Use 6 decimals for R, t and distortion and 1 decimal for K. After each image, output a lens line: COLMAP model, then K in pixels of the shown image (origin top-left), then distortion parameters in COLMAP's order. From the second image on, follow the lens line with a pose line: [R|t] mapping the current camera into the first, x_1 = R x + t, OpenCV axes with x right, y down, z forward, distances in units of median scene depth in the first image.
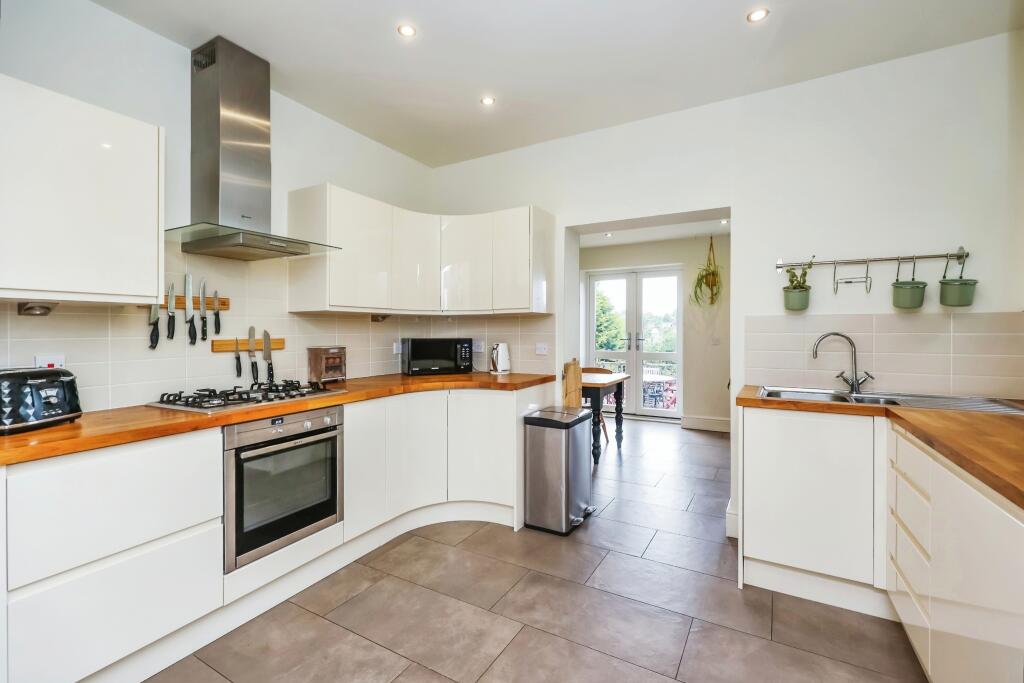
lens RADIAL K [[449.2, 0, 514.8], [0, 449.2, 336.2], [0, 0, 1]] dist [-0.001585, -0.000008]
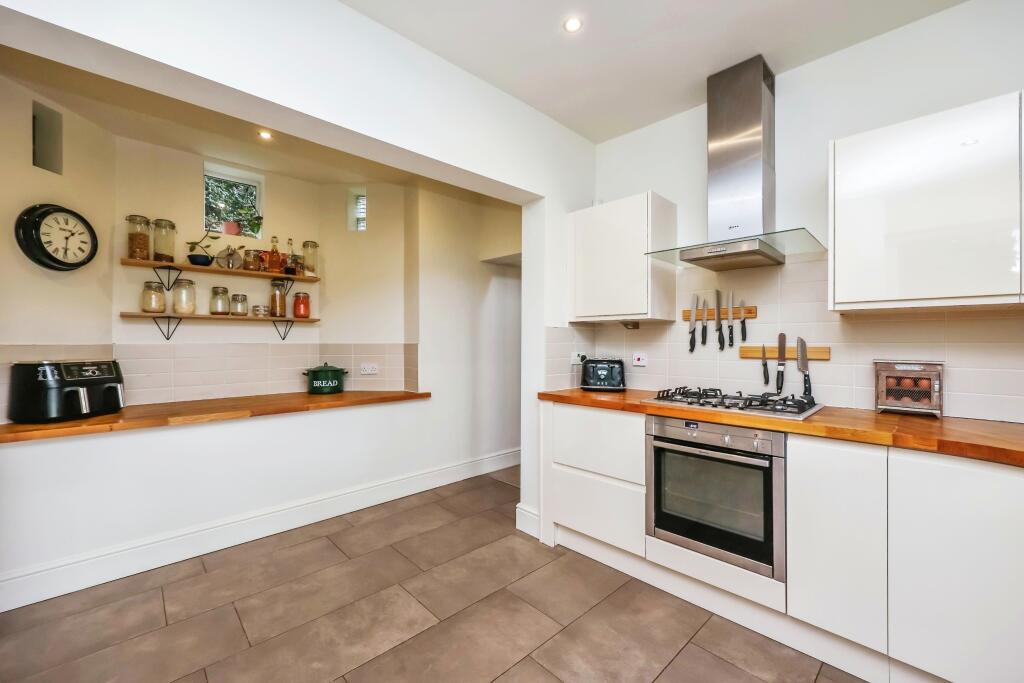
lens RADIAL K [[414.9, 0, 515.6], [0, 414.9, 337.7], [0, 0, 1]] dist [0.000601, 0.000028]
pose [[-0.278588, -0.002782, -0.960407, 0.441815], [-0.013424, 0.999909, 0.000997, -0.006517], [0.960317, 0.013171, -0.278600, 0.765456]]
